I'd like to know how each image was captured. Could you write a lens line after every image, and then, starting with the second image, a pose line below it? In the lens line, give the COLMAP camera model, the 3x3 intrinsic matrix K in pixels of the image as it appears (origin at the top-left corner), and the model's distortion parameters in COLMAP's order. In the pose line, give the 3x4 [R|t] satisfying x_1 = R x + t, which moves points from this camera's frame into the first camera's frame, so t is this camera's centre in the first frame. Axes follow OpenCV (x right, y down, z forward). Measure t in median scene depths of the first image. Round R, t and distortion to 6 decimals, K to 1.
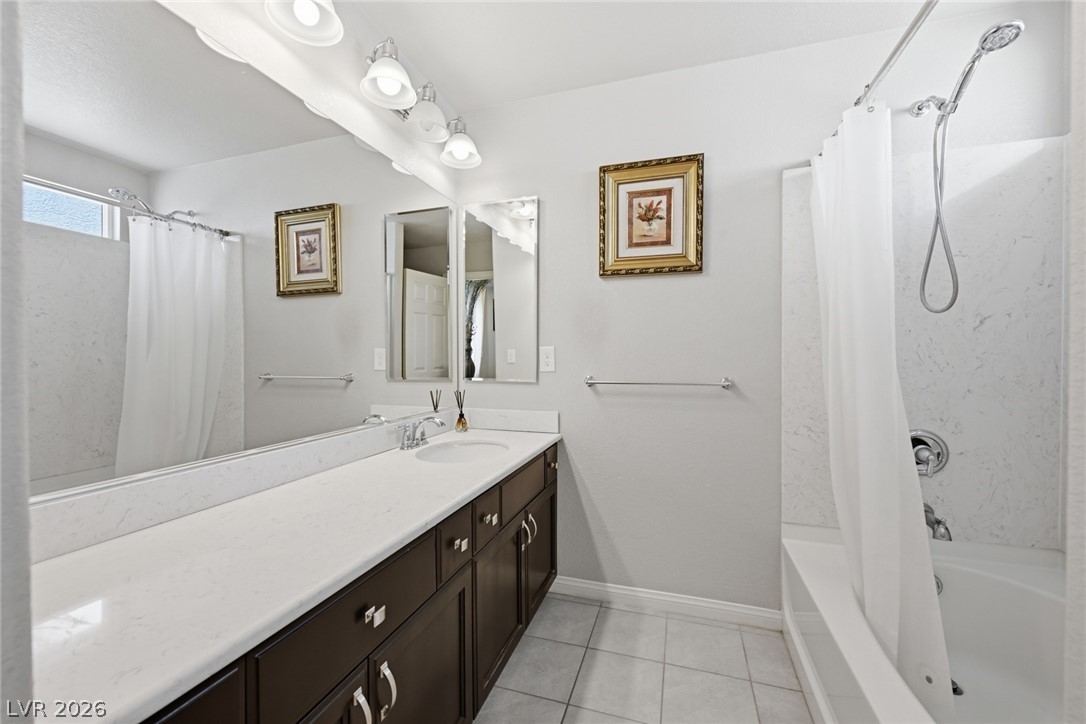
lens RADIAL K [[434.5, 0, 543.0], [0, 434.5, 363.4], [0, 0, 1]] dist [0.001687, 0.000282]
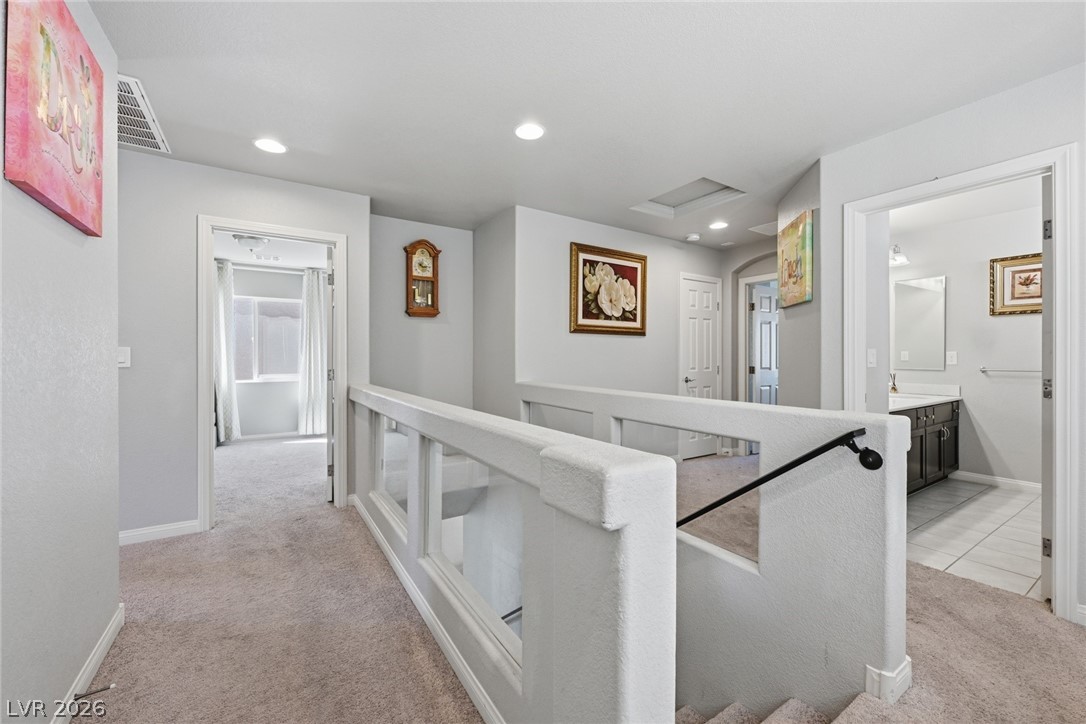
lens RADIAL K [[434.5, 0, 546.5], [0, 434.5, 356.3], [0, 0, 1]] dist [0.001687, 0.000282]
pose [[0.776601, 0.002880, -0.629986, -0.183971], [-0.010526, 0.999909, -0.008405, 0.018814], [0.629905, 0.013158, 0.776561, -1.768845]]
